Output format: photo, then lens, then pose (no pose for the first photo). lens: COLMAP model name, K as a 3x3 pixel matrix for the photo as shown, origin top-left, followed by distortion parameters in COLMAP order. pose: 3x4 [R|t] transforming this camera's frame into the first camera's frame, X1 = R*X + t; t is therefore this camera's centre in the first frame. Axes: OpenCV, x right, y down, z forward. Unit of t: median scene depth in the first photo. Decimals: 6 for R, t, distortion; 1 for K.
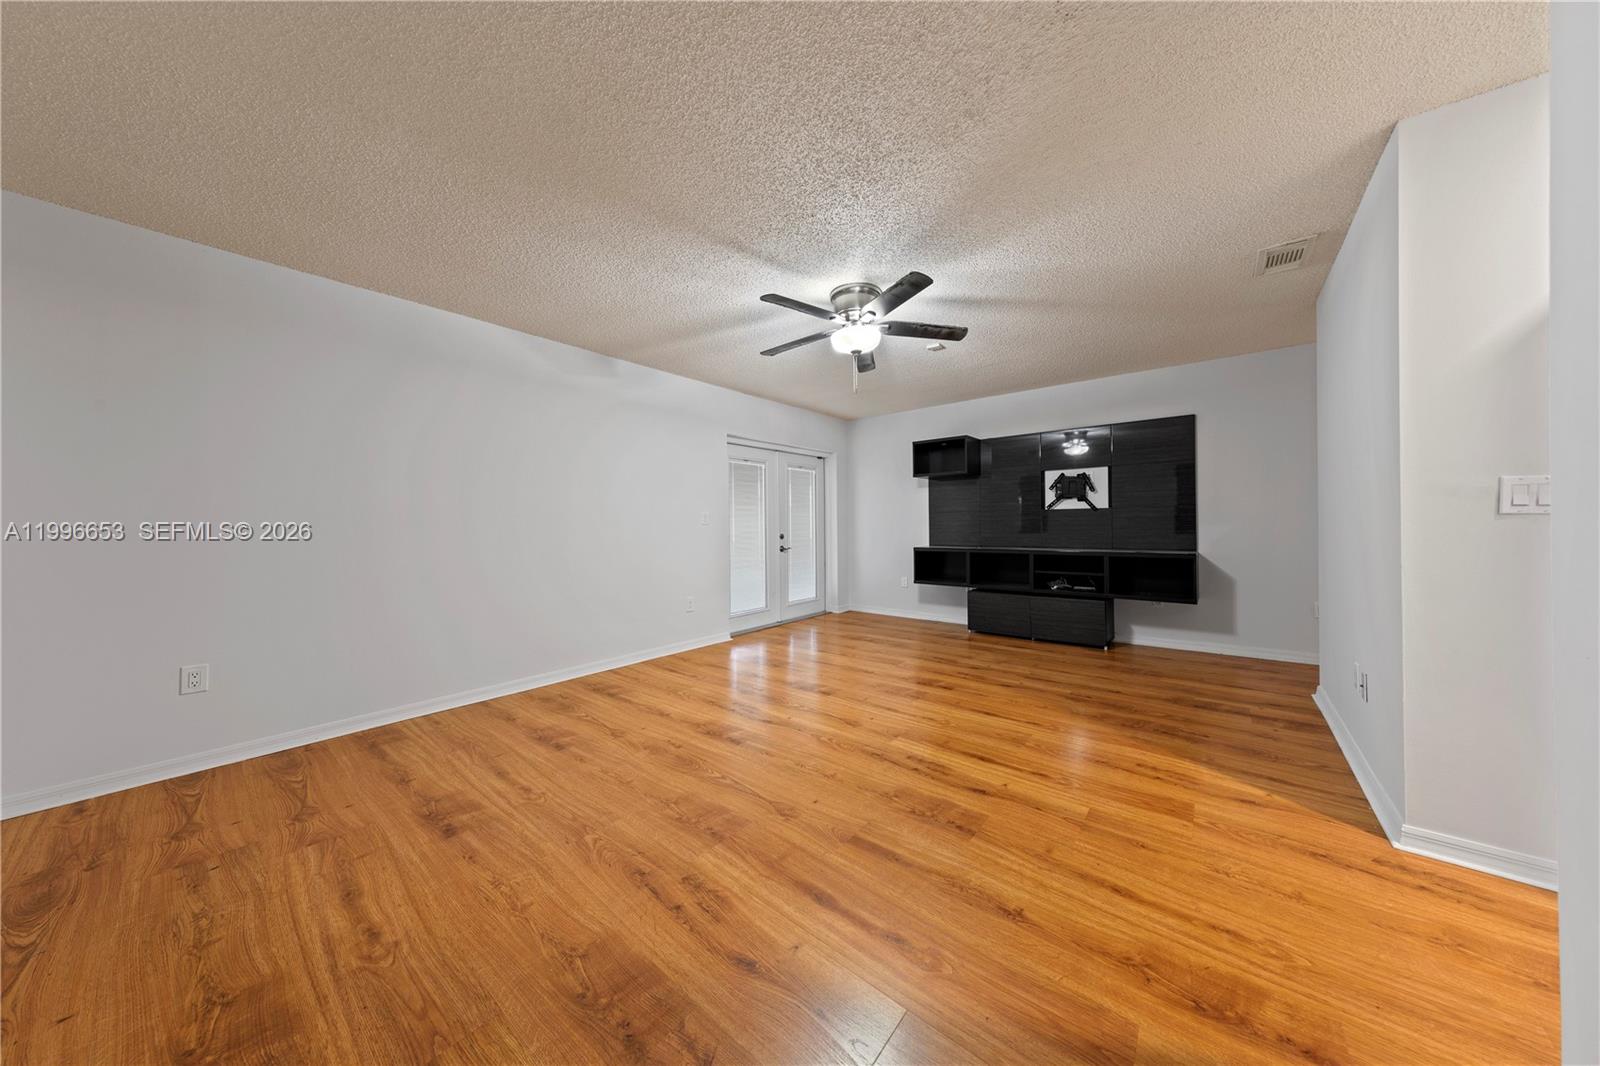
lens RADIAL K [[504.9, 0, 796.4], [0, 504.9, 526.5], [0, 0, 1]] dist [0.011439, -0.001459]
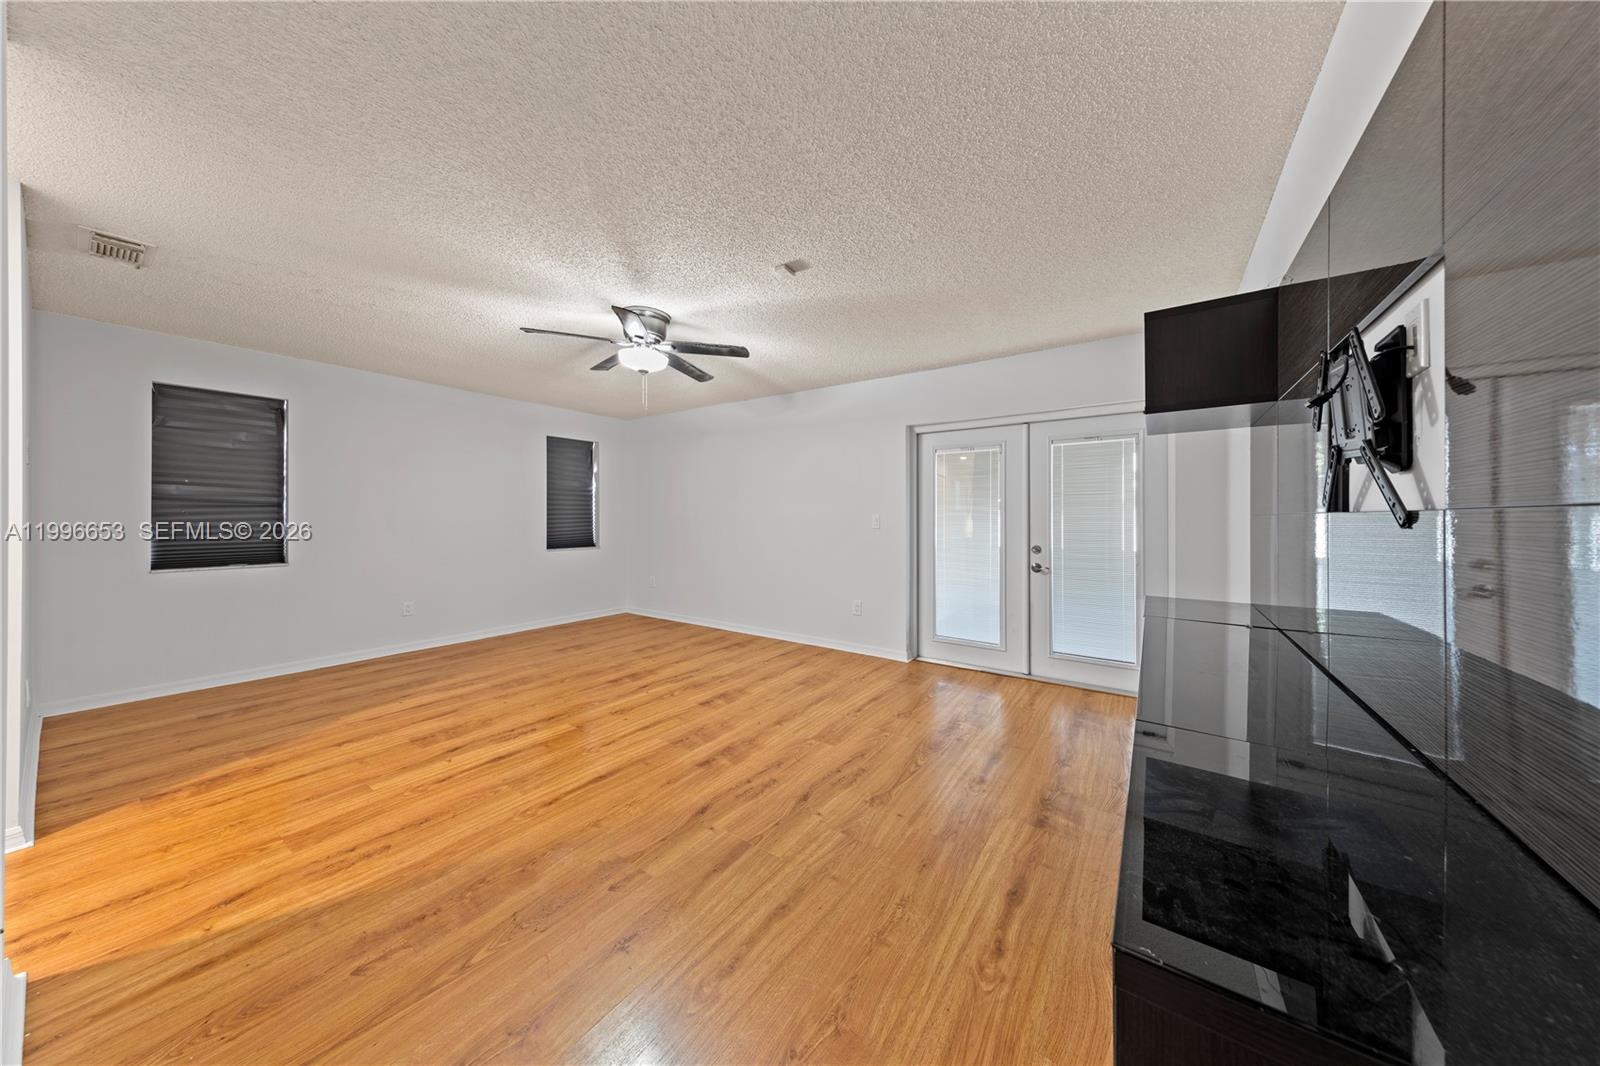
lens RADIAL K [[504.9, 0, 799.2], [0, 504.9, 519.6], [0, 0, 1]] dist [0.011439, -0.001459]
pose [[0.086991, 0.016082, -0.996079, 1.571964], [-0.006576, 0.999857, 0.015568, -0.072964], [0.996187, 0.005196, 0.087084, 1.621142]]
